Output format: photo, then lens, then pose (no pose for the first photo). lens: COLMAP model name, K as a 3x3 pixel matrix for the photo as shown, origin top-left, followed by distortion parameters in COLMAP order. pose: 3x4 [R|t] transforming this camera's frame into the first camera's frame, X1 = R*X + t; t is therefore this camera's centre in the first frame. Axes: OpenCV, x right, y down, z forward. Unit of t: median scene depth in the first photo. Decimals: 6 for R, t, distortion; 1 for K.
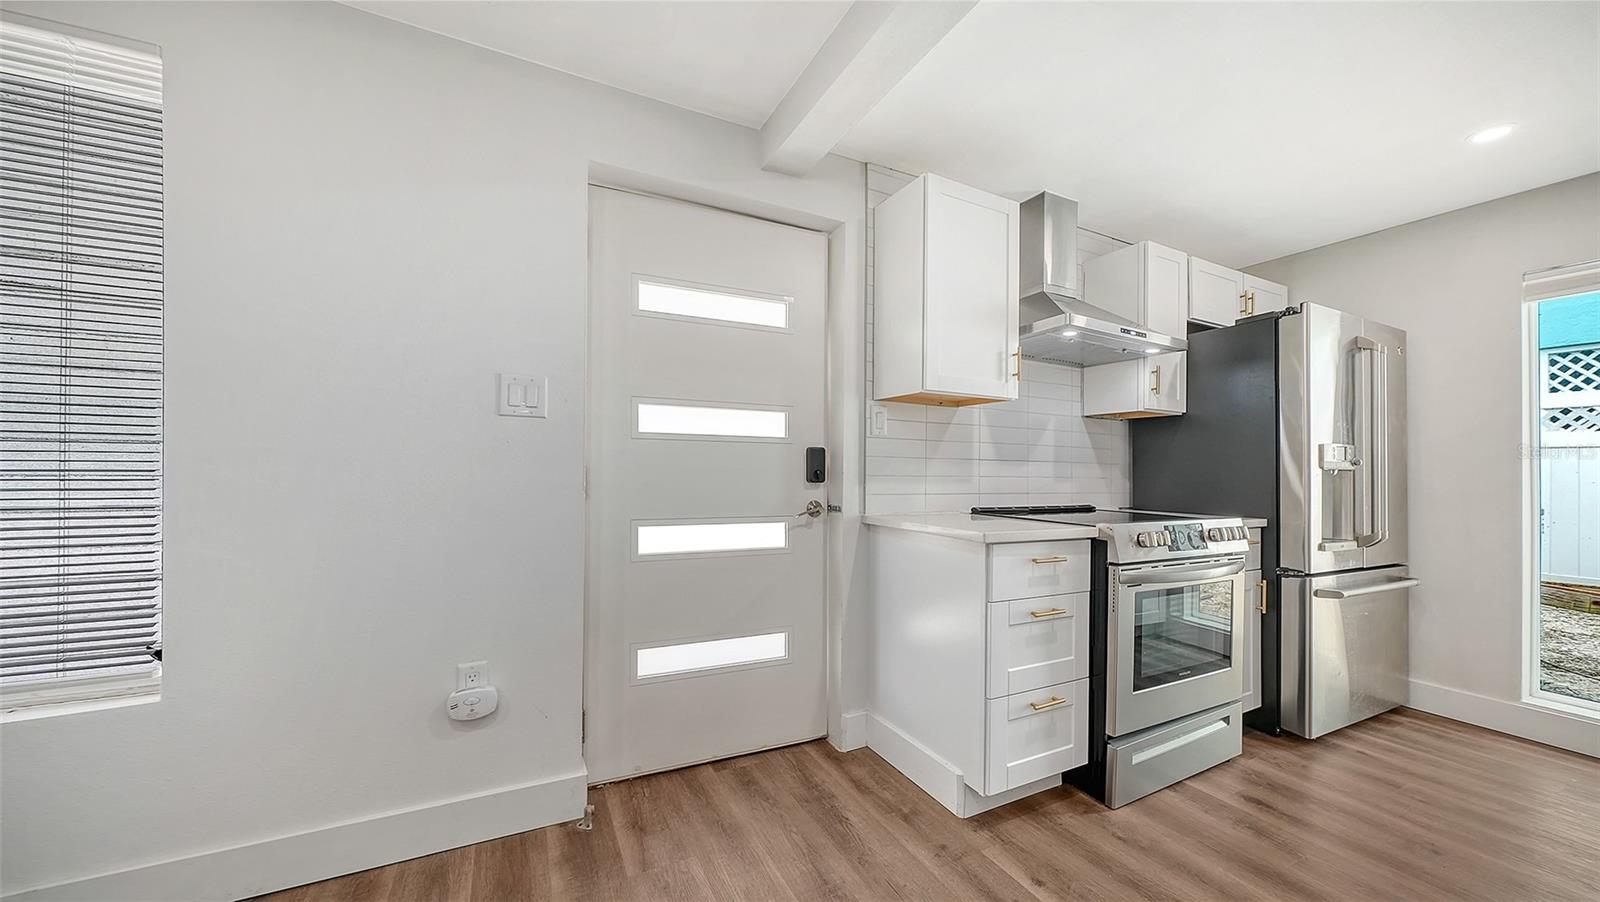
lens RADIAL K [[563.4, 0, 802.1], [0, 563.4, 459.5], [0, 0, 1]] dist [0.008231, -0.003905]
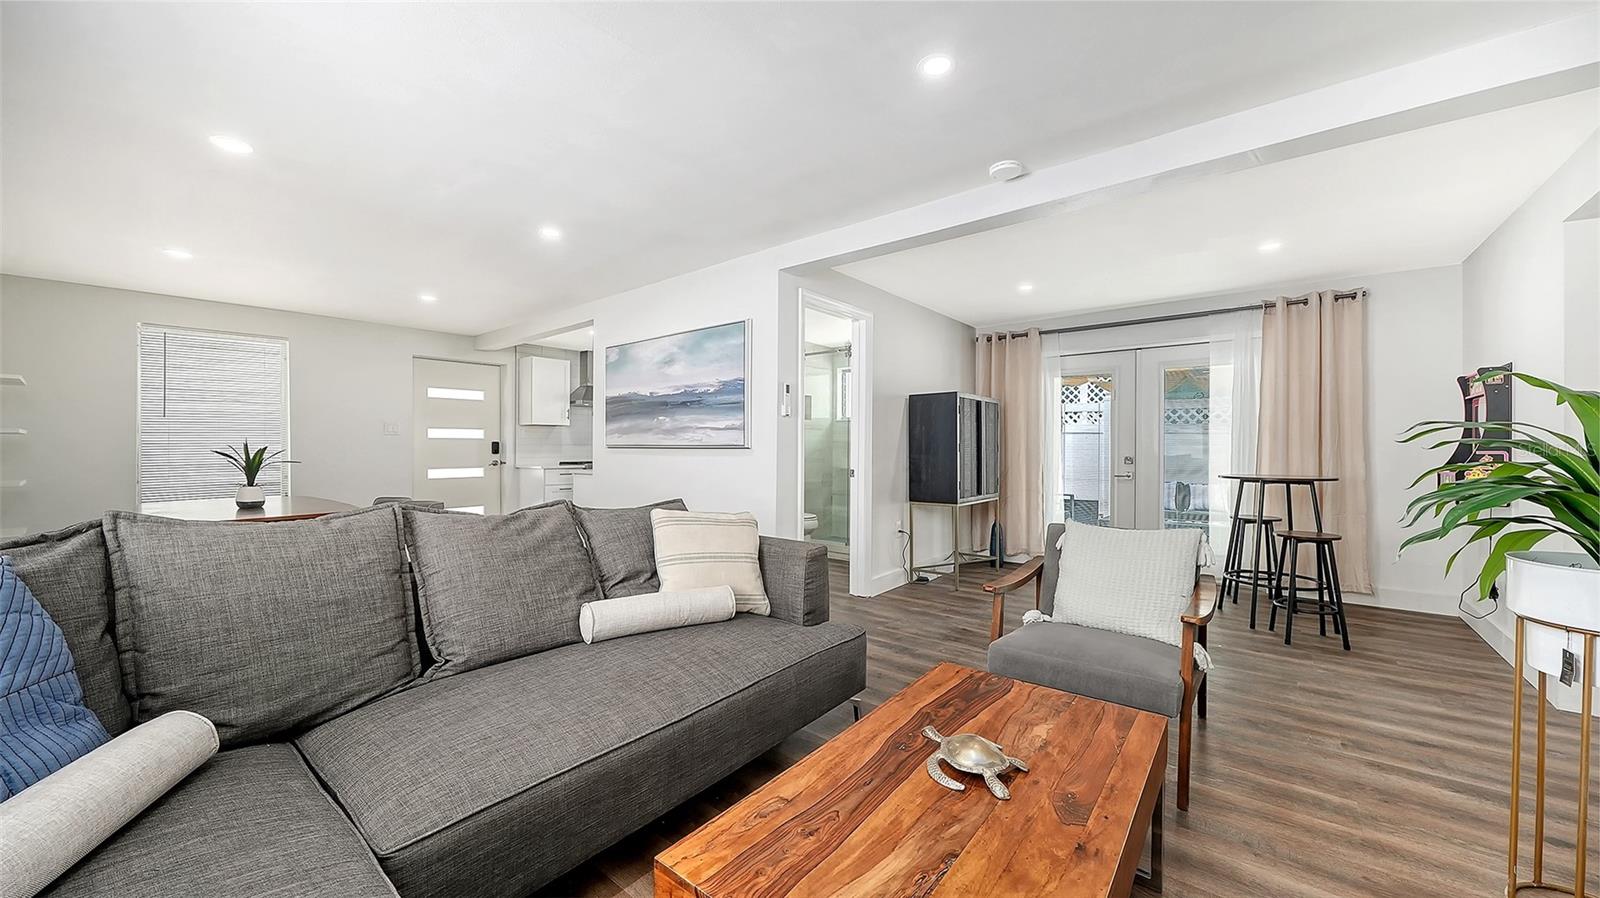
lens RADIAL K [[571.2, 0, 795.4], [0, 571.2, 454.1], [0, 0, 1]] dist [-0.000995, -0.000076]
pose [[0.920577, -0.015769, 0.390242, 0.279487], [0.005173, 0.999589, 0.028190, -0.029904], [-0.390526, -0.023933, 0.920281, -2.149838]]
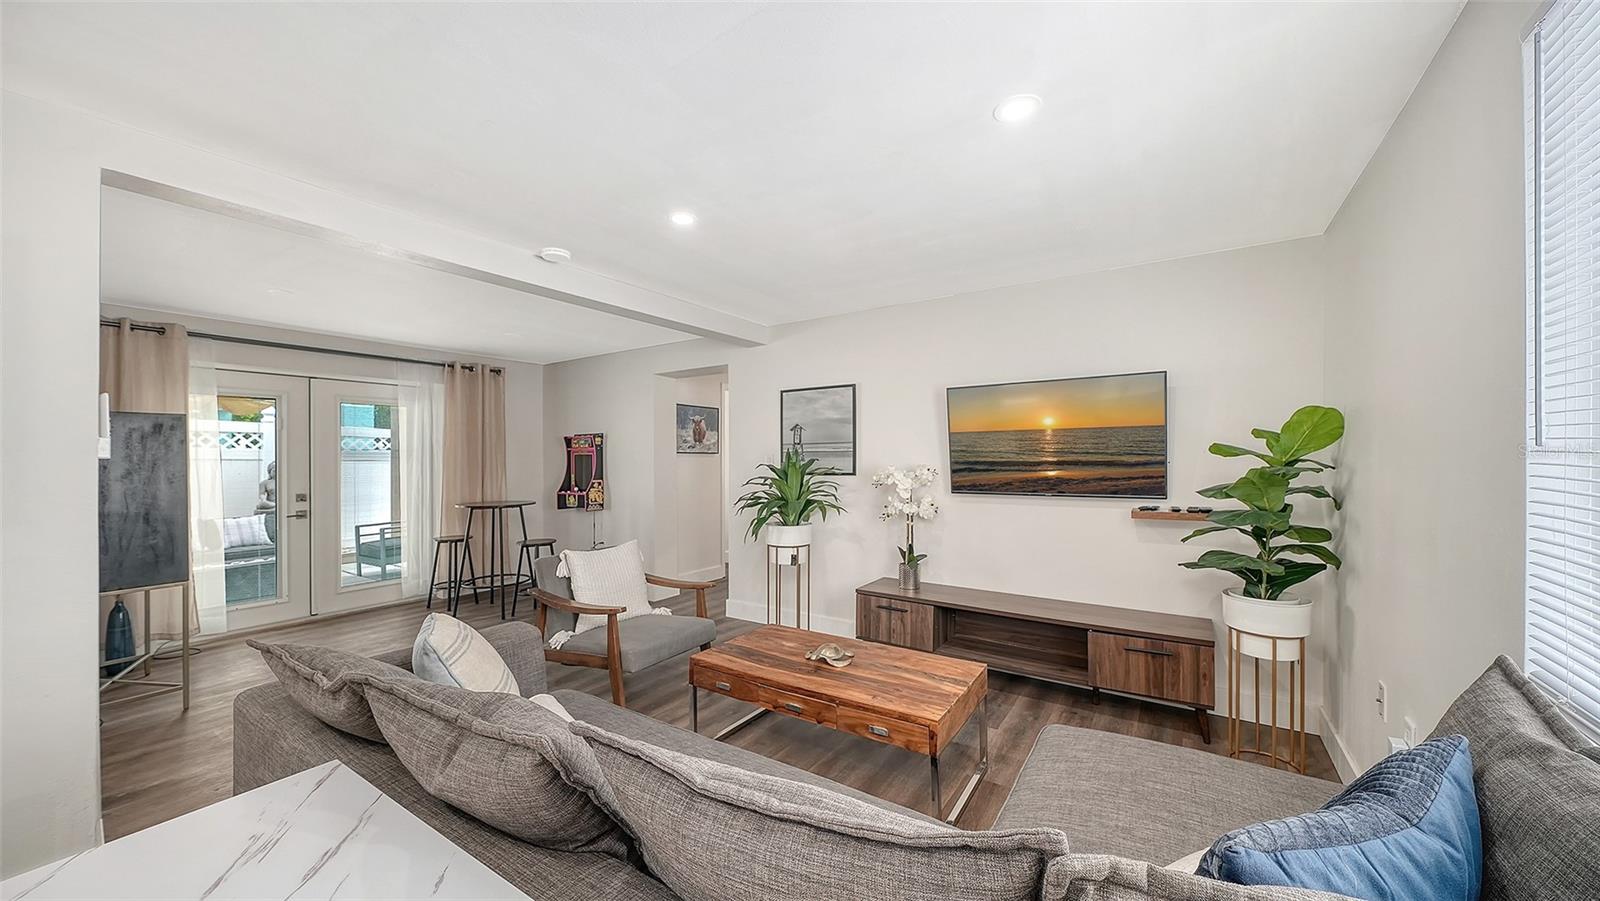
lens RADIAL K [[563.4, 0, 802.1], [0, 563.4, 459.0], [0, 0, 1]] dist [0.008231, -0.003905]
pose [[-0.492541, -0.012470, 0.870200, -0.230121], [-0.013824, 0.999883, 0.006503, -0.102394], [-0.870179, -0.008827, -0.492656, -1.220937]]
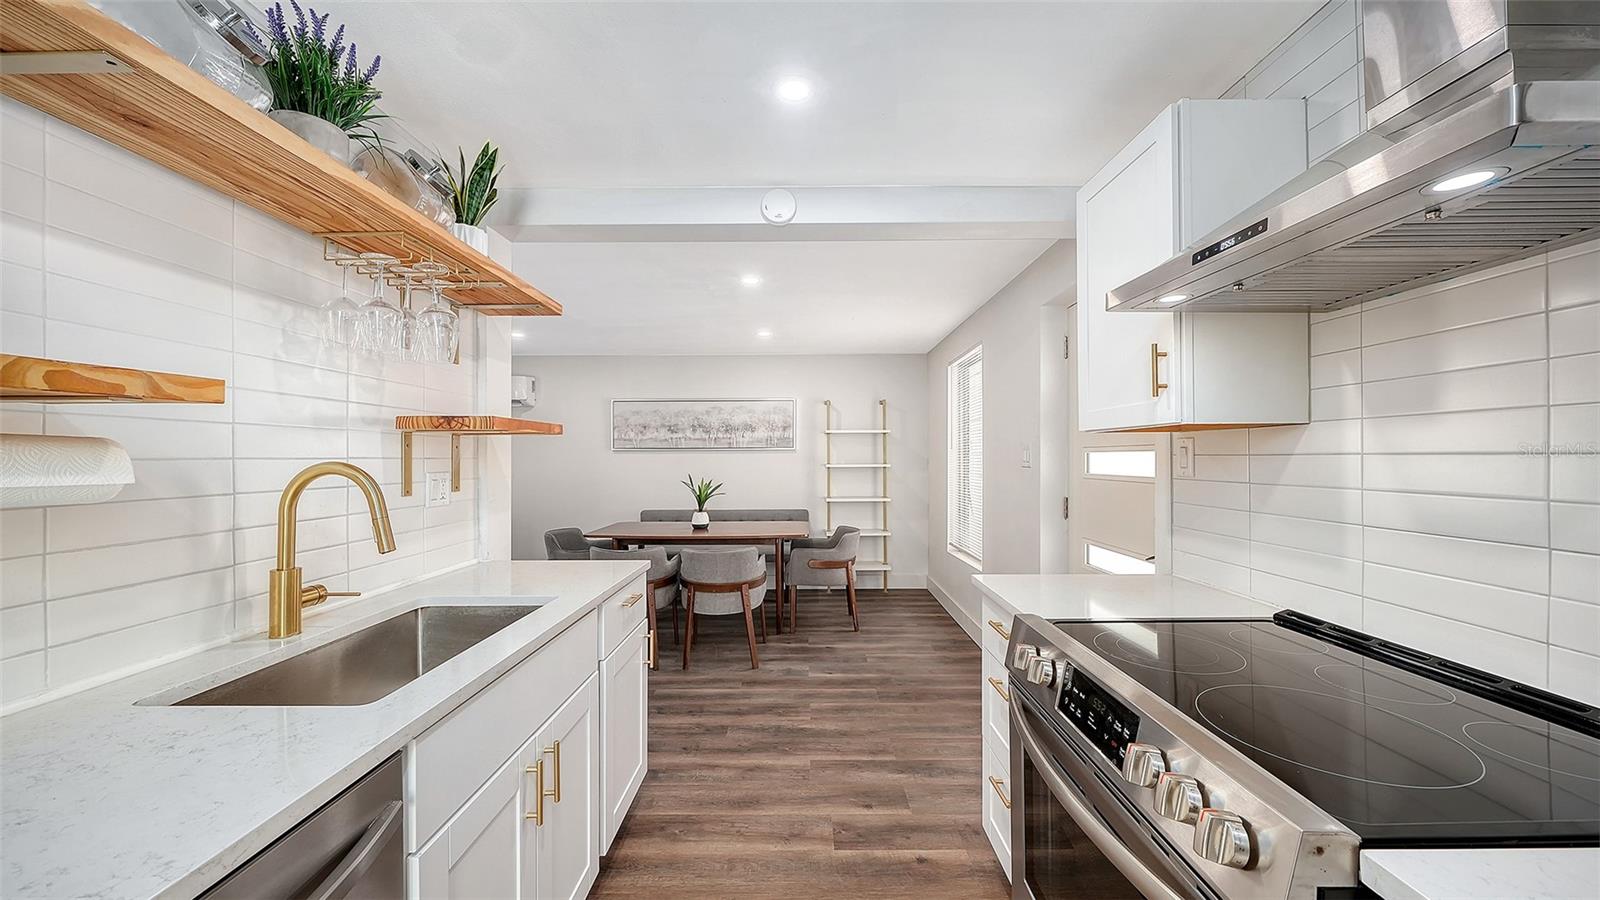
lens RADIAL K [[563.2, 0, 801.4], [0, 563.2, 457.0], [0, 0, 1]] dist [-0.003365, -0.000391]
pose [[-0.468550, -0.006446, -0.883414, 0.988809], [0.013128, 0.999812, -0.014258, -0.059864], [0.883340, -0.018278, -0.468377, 0.834153]]
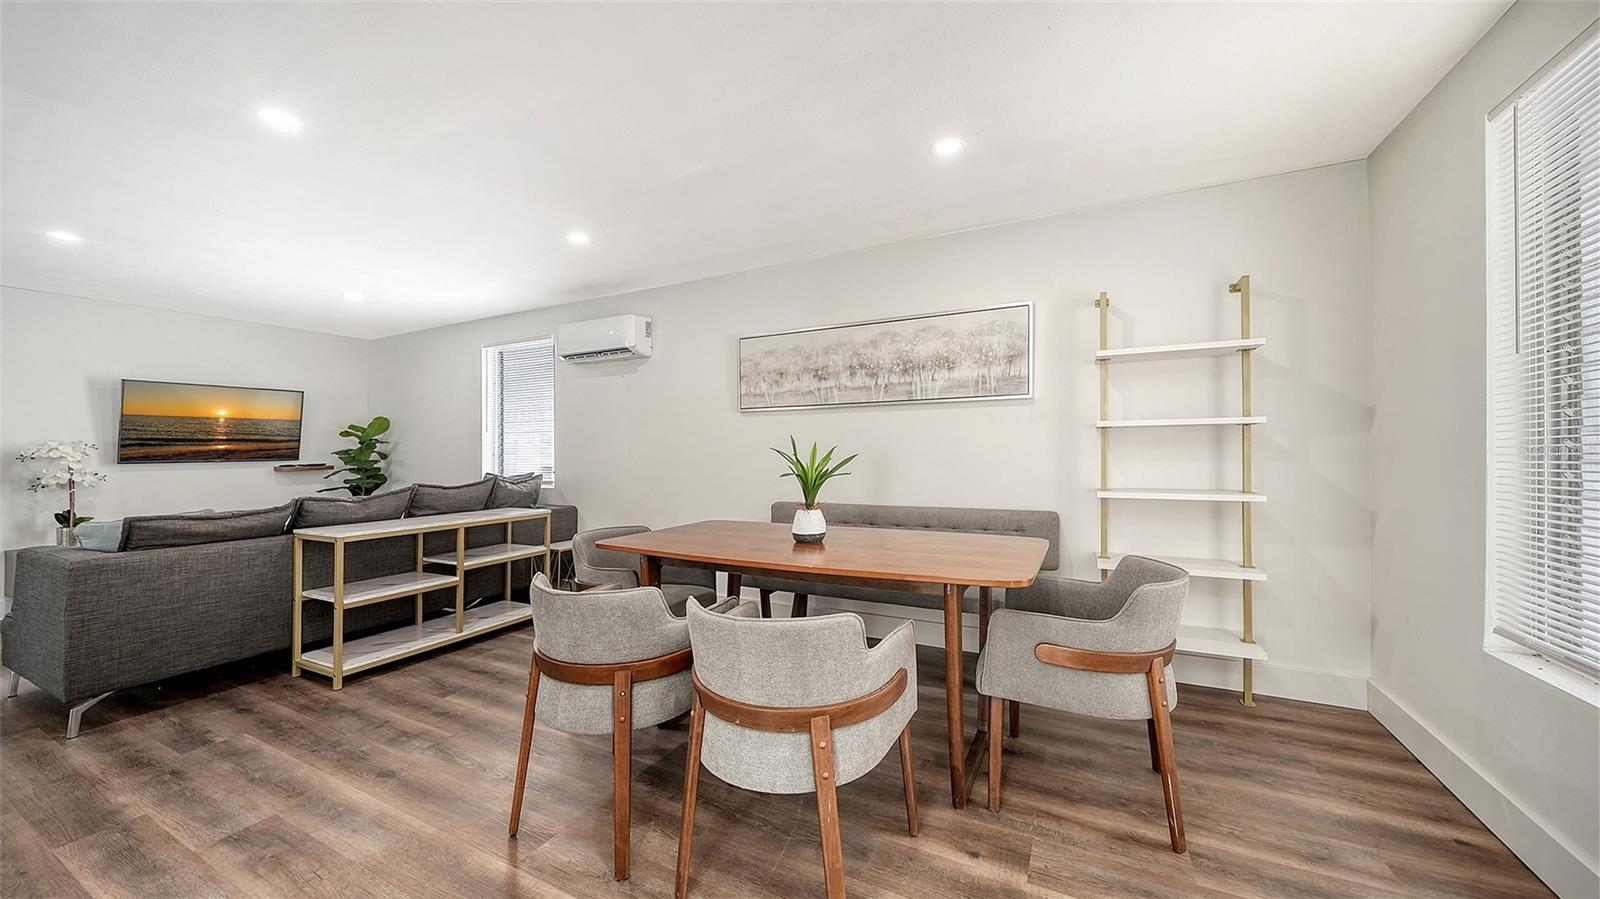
lens RADIAL K [[563.2, 0, 801.4], [0, 563.2, 456.5], [0, 0, 1]] dist [-0.003365, -0.000391]
pose [[-0.816465, 0.001391, -0.577393, 0.097207], [0.010293, 0.999873, -0.012146, 0.011168], [0.577303, -0.015860, -0.816376, 0.445702]]
